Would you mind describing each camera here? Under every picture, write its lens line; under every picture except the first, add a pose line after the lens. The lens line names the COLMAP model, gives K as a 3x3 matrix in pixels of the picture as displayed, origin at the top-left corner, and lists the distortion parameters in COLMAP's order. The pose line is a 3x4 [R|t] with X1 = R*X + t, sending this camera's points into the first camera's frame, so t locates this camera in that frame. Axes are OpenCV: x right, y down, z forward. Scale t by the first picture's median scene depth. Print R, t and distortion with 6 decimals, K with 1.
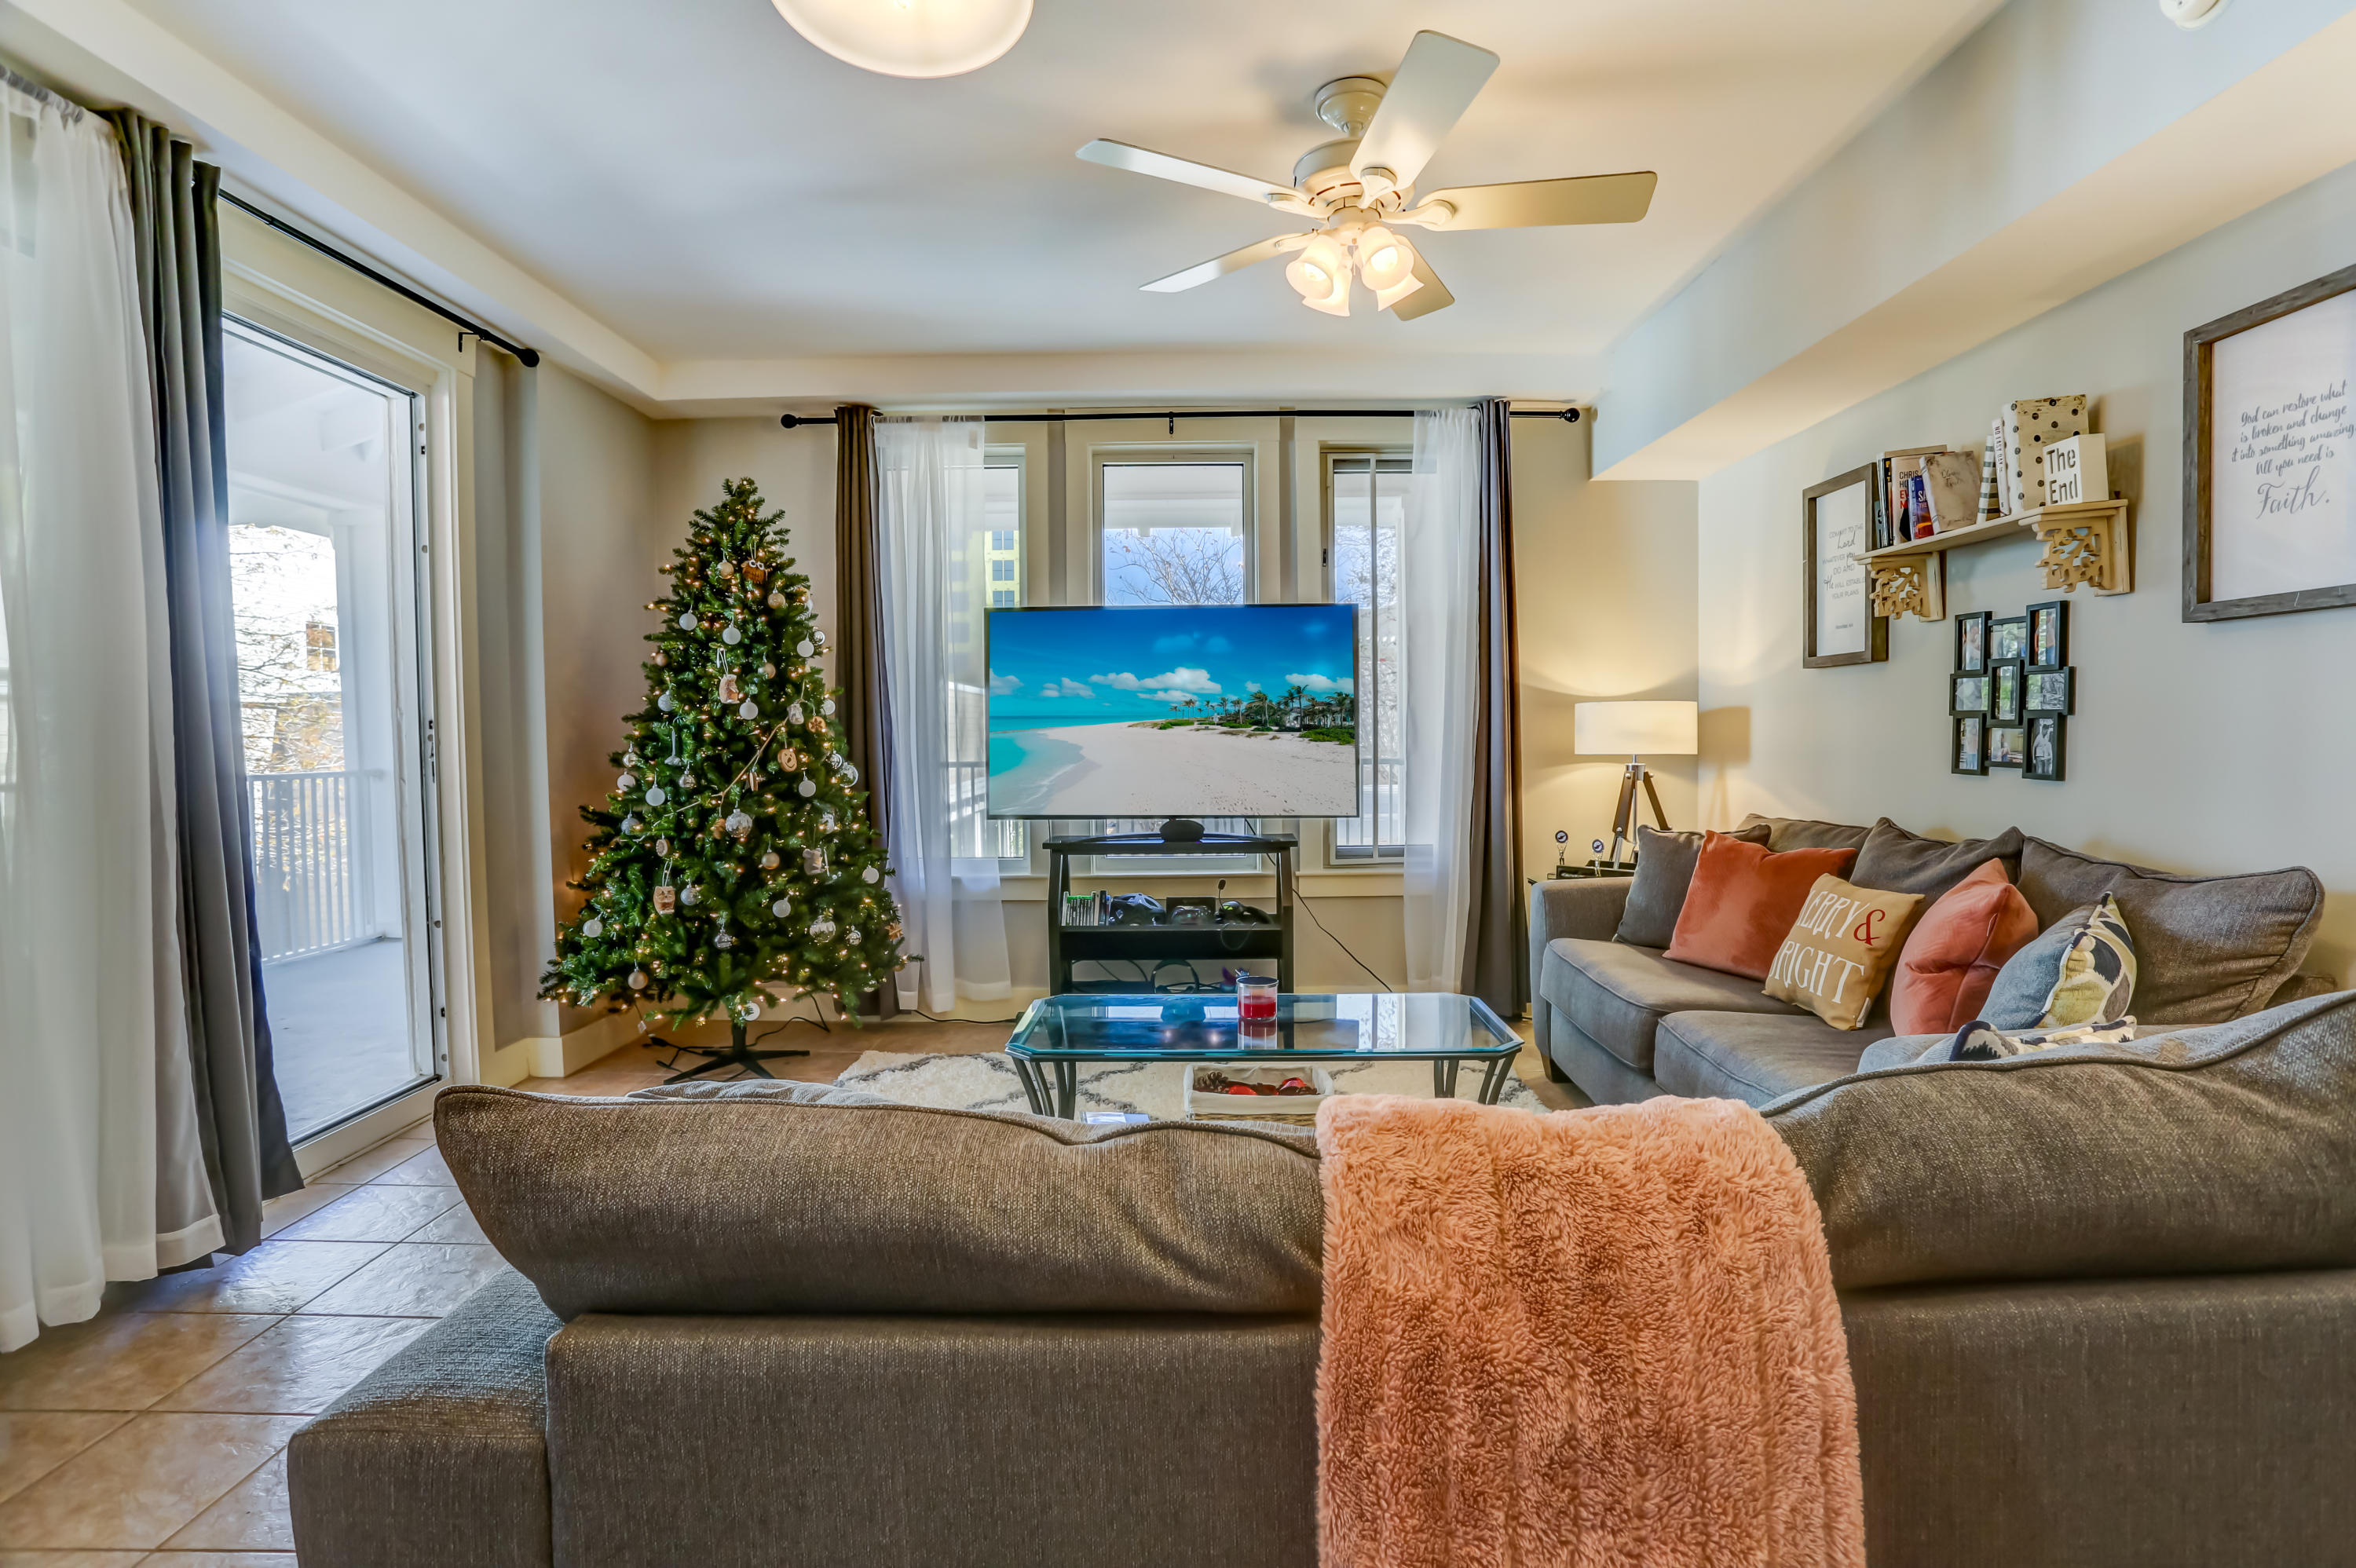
lens RADIAL K [[1146.8, 0, 1182.0], [0, 1146.8, 778.8], [0, 0, 1]] dist [-0.074231, 0.029384]
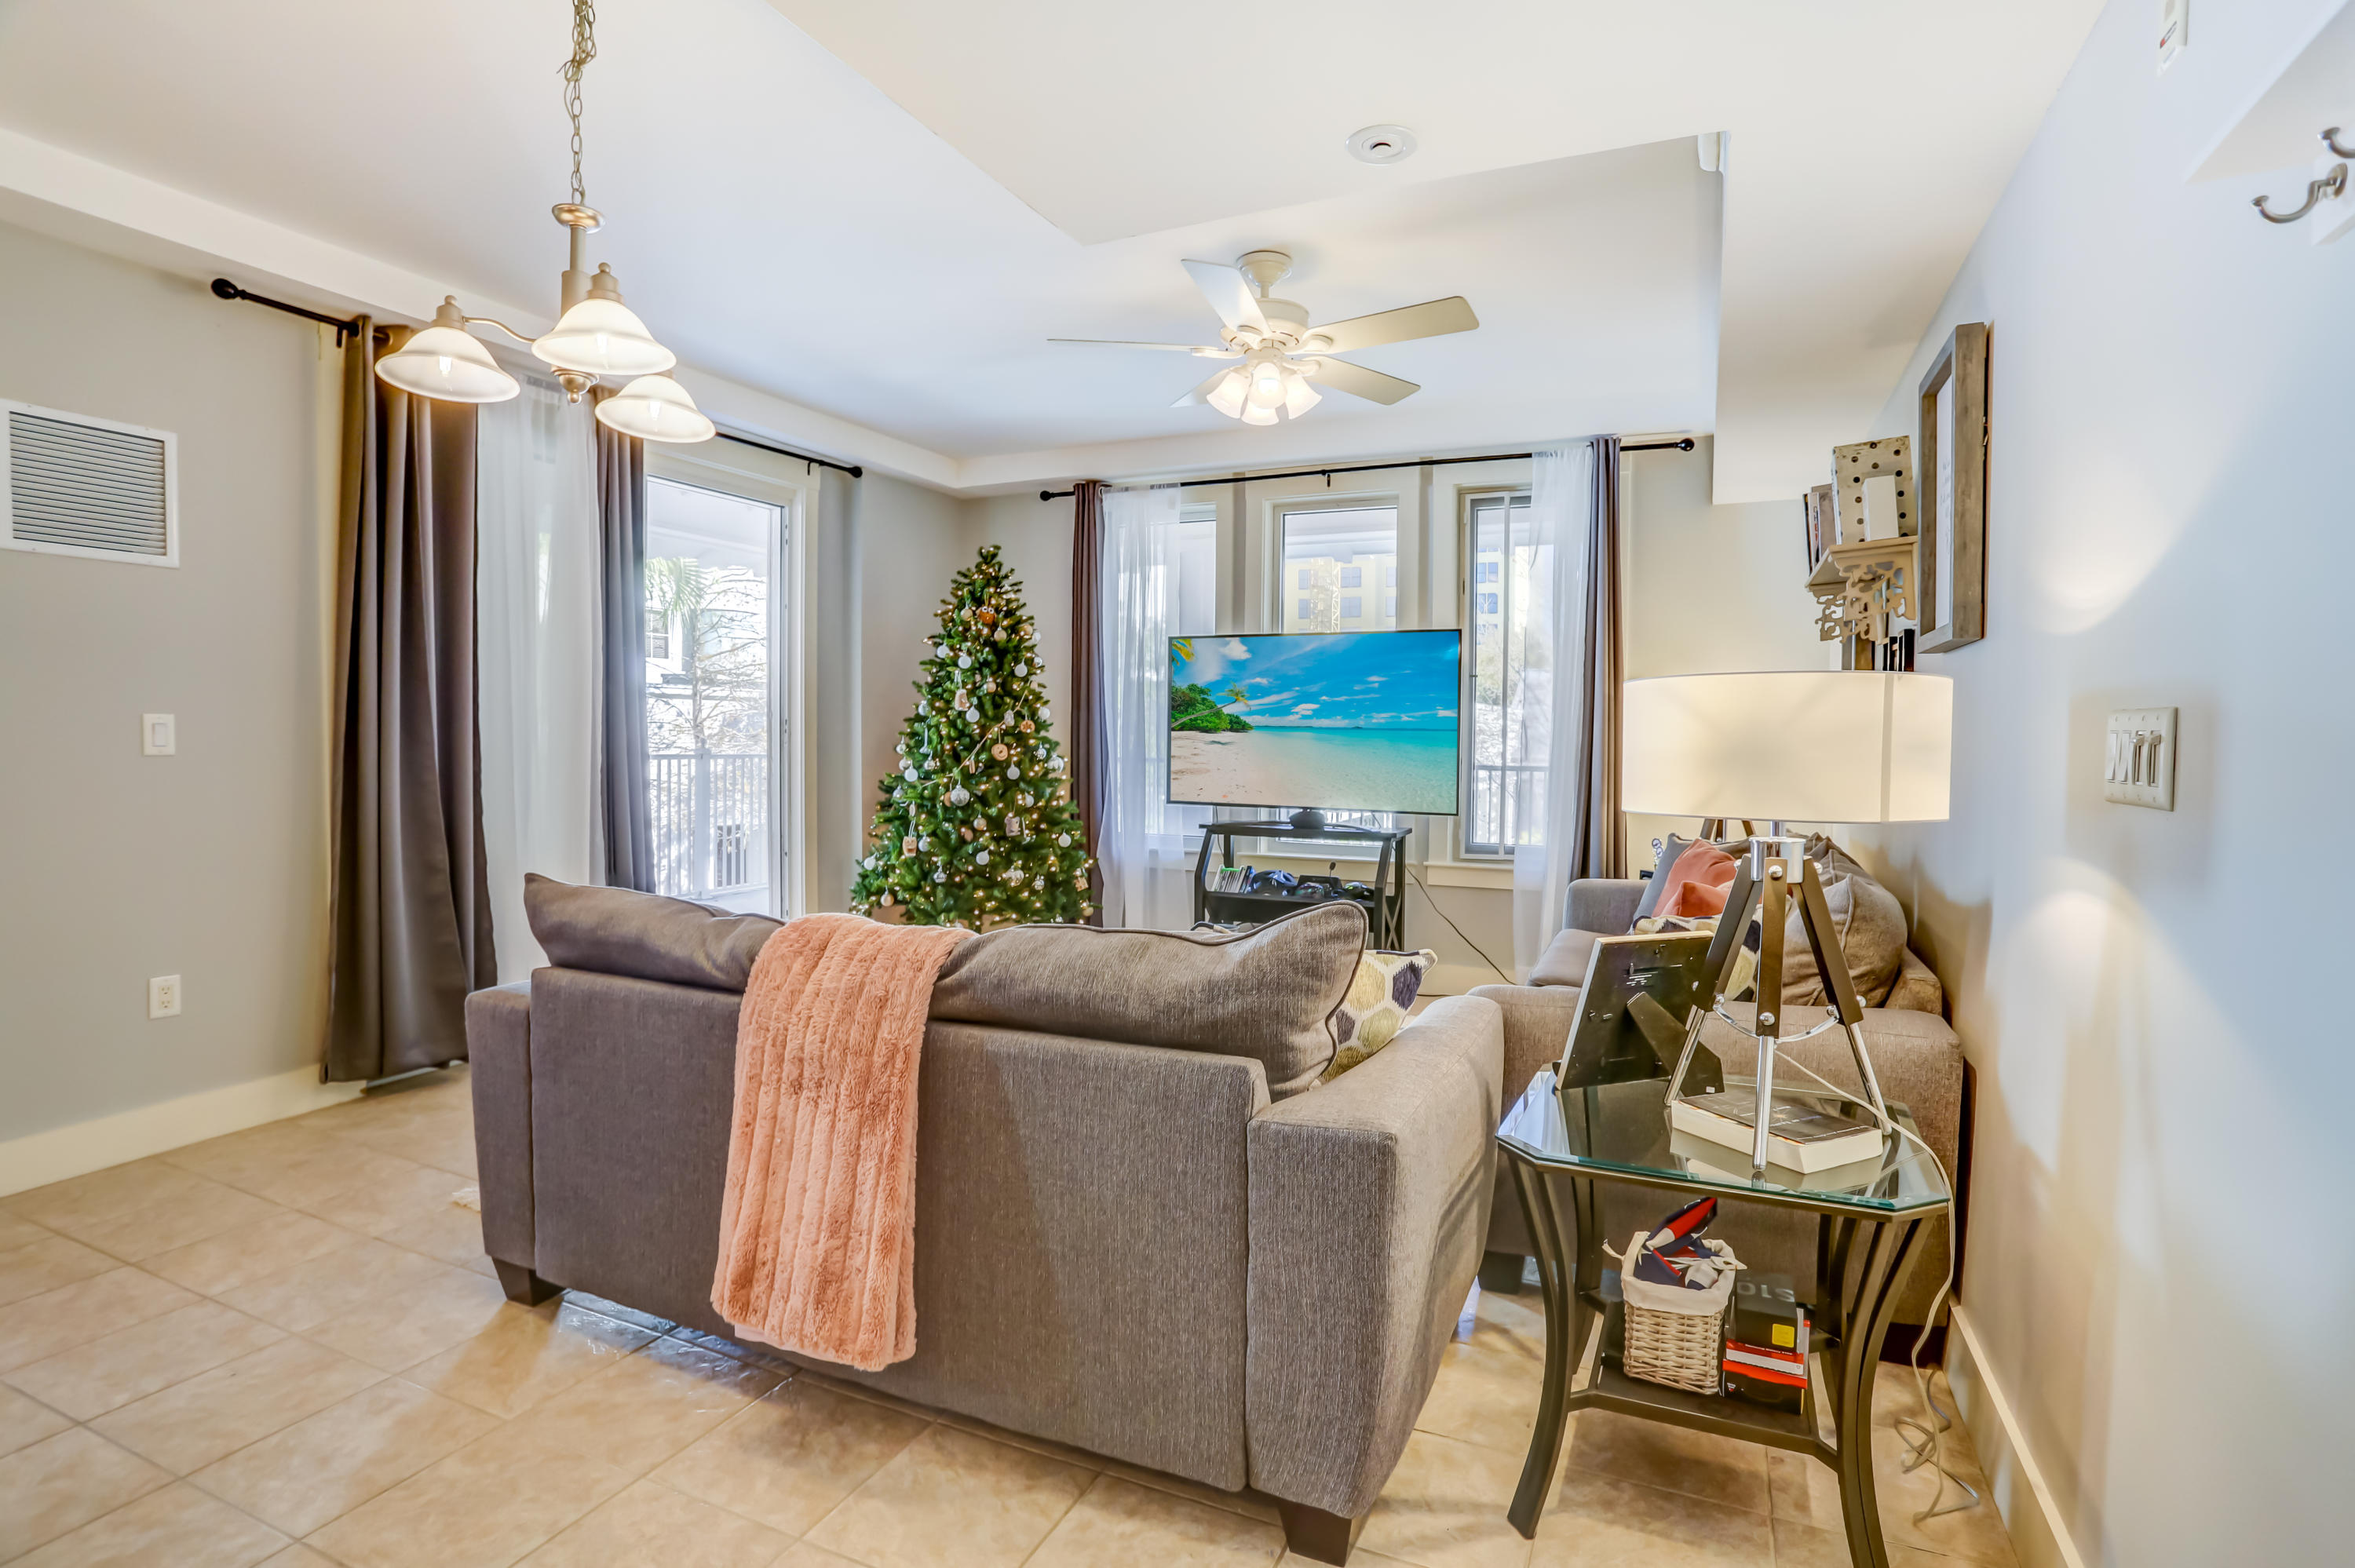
lens RADIAL K [[1146.8, 0, 1188.1], [0, 1146.8, 771.5], [0, 0, 1]] dist [-0.091870, 0.032177]
pose [[0.911777, 0.031839, -0.409450, 0.440222], [-0.034935, 0.999390, -0.000081, -0.000514], [0.409198, 0.014378, 0.912332, -0.174598]]
